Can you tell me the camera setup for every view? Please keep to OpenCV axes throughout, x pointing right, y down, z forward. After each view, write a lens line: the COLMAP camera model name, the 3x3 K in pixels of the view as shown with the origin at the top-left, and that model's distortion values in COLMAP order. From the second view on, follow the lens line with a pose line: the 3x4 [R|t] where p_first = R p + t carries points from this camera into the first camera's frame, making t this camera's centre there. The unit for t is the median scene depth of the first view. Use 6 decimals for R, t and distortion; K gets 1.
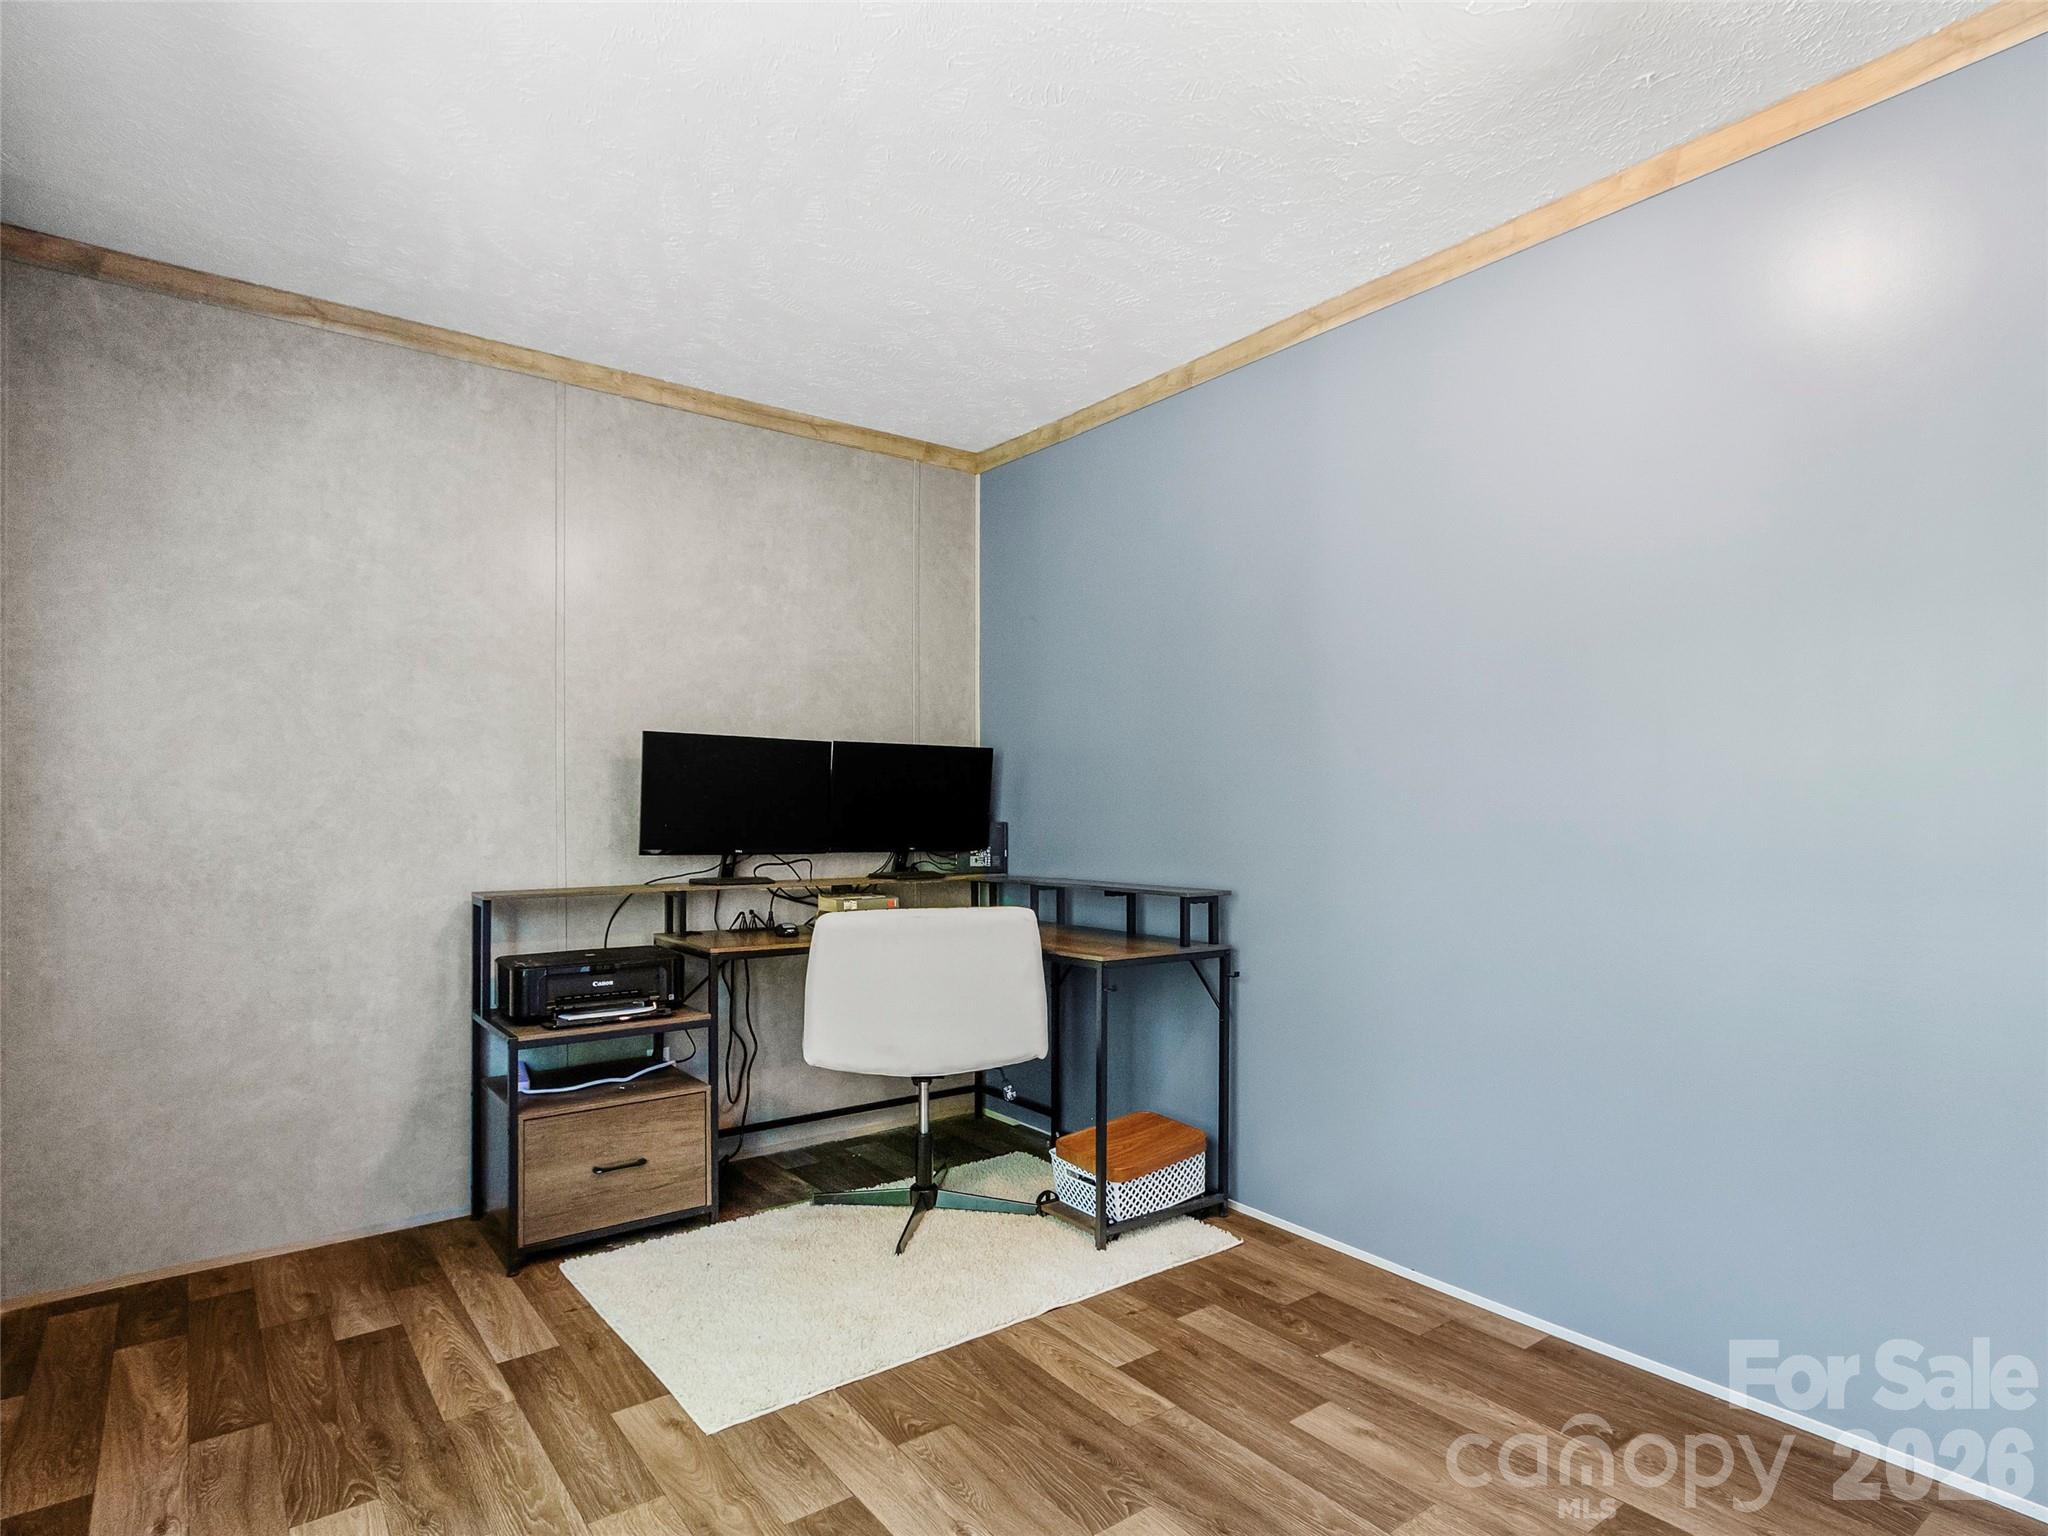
lens RADIAL K [[1087.7, 0, 1018.9], [0, 1087.7, 787.4], [0, 0, 1]] dist [0.001322, -0.000611]
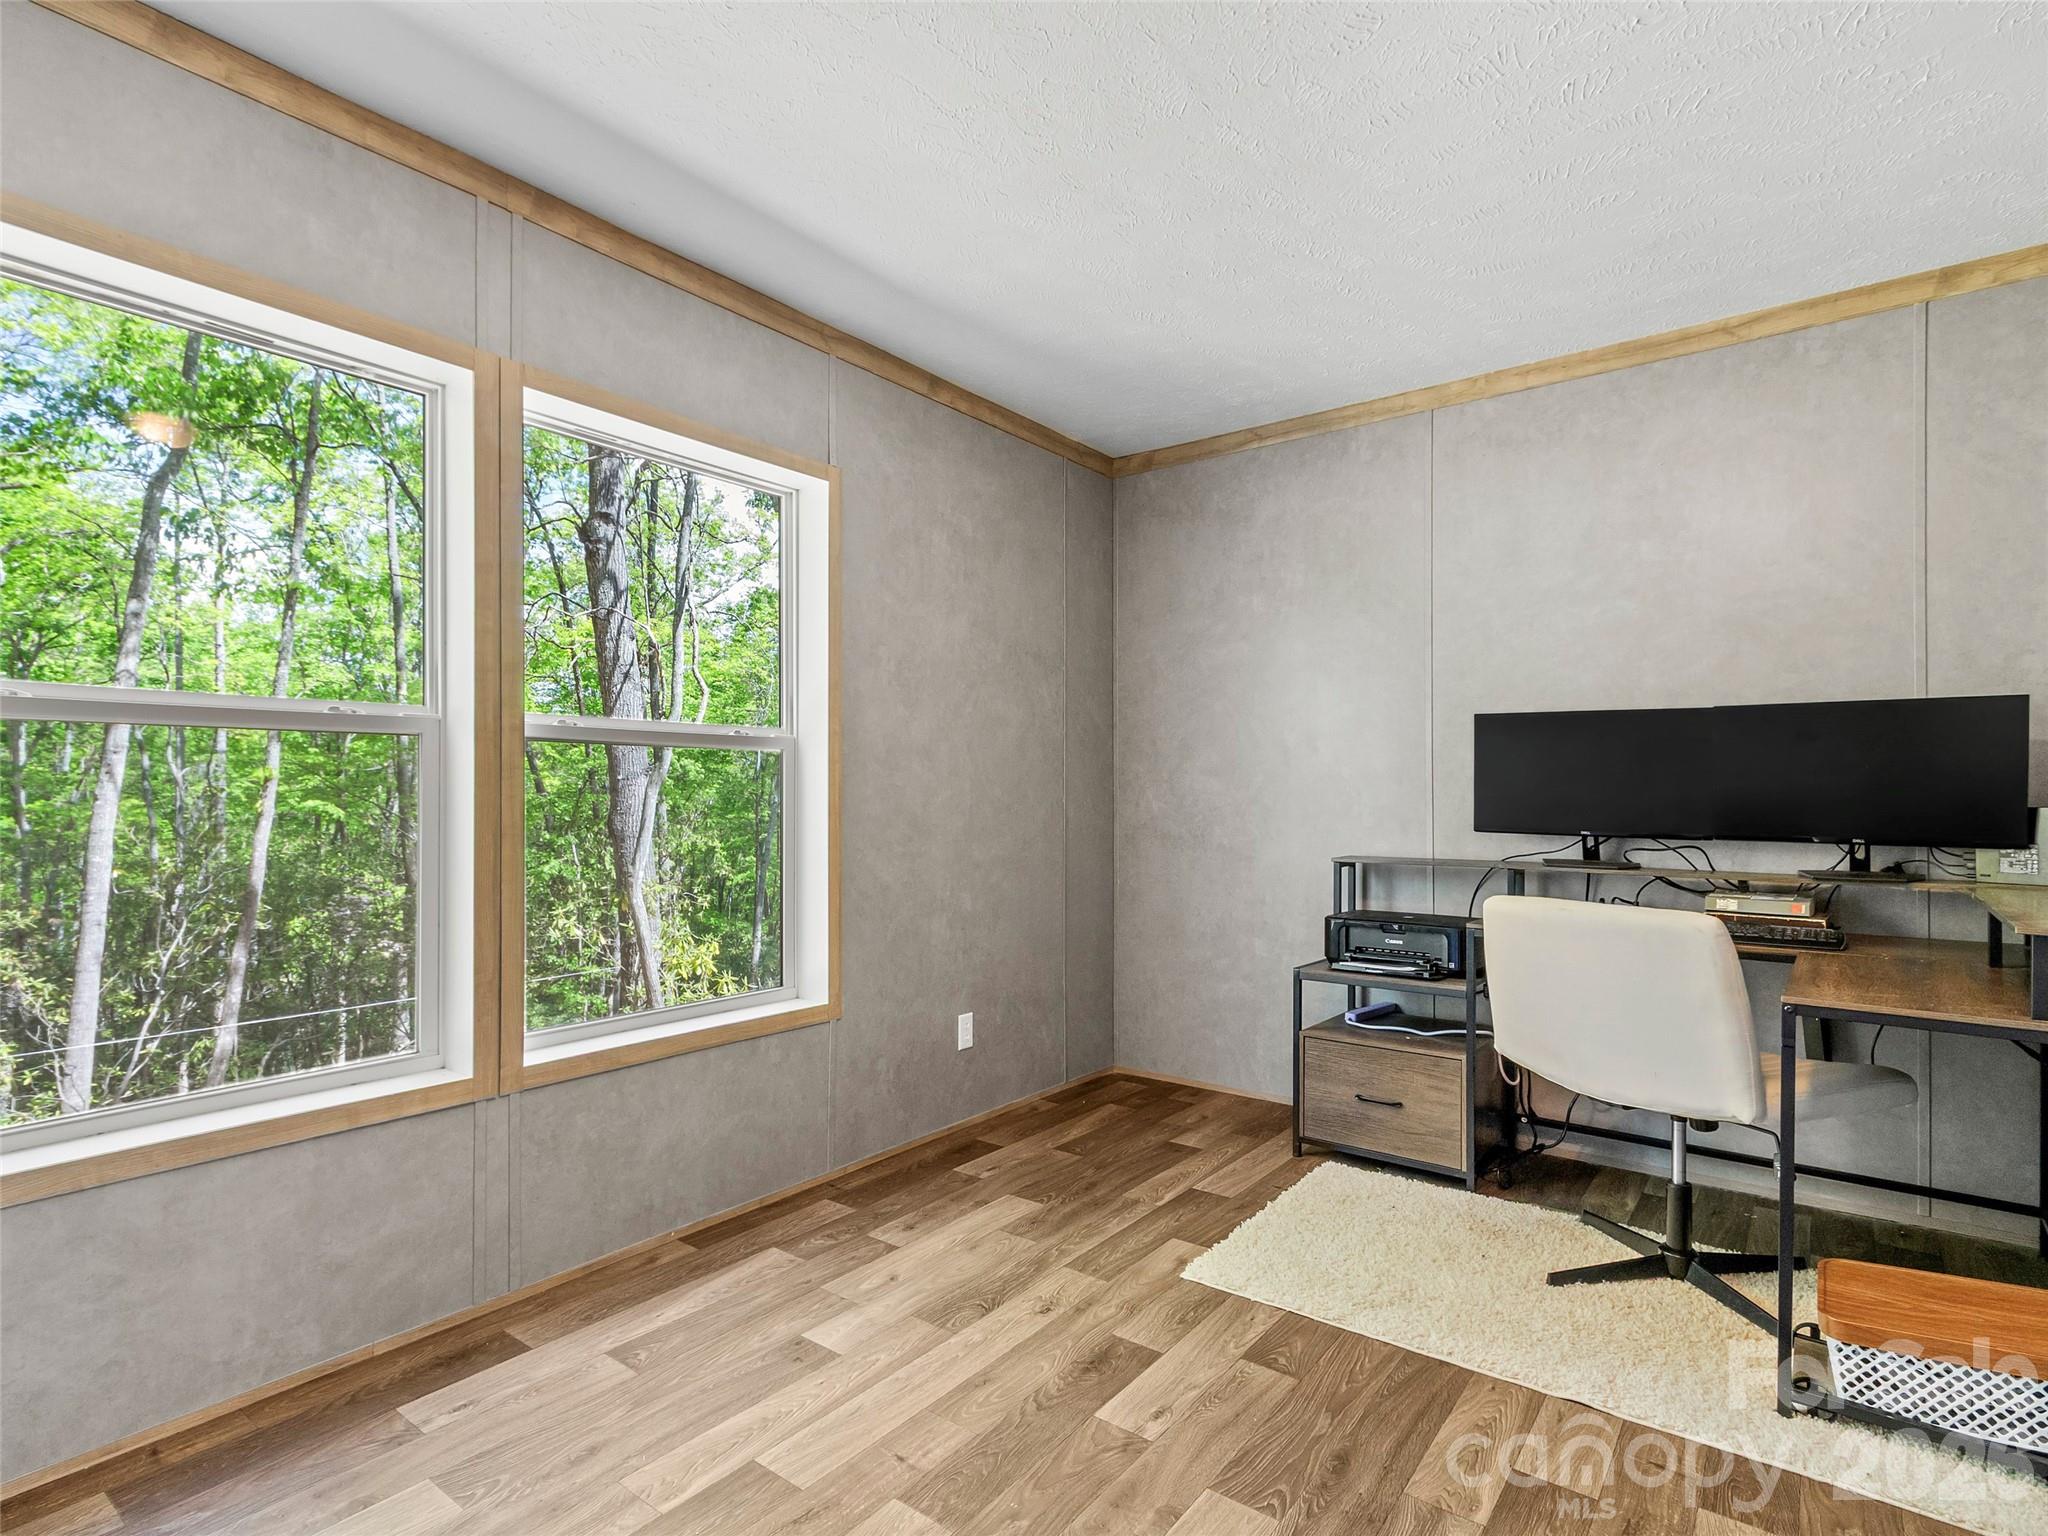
lens RADIAL K [[1058.3, 0, 1013.0], [0, 1058.3, 767.4], [0, 0, 1]] dist [0.001245, -0.001417]
pose [[0.258080, -0.021262, -0.965890, 0.621724], [0.018137, 0.999688, -0.017160, 0.010874], [0.965953, -0.013090, 0.258385, 0.352981]]
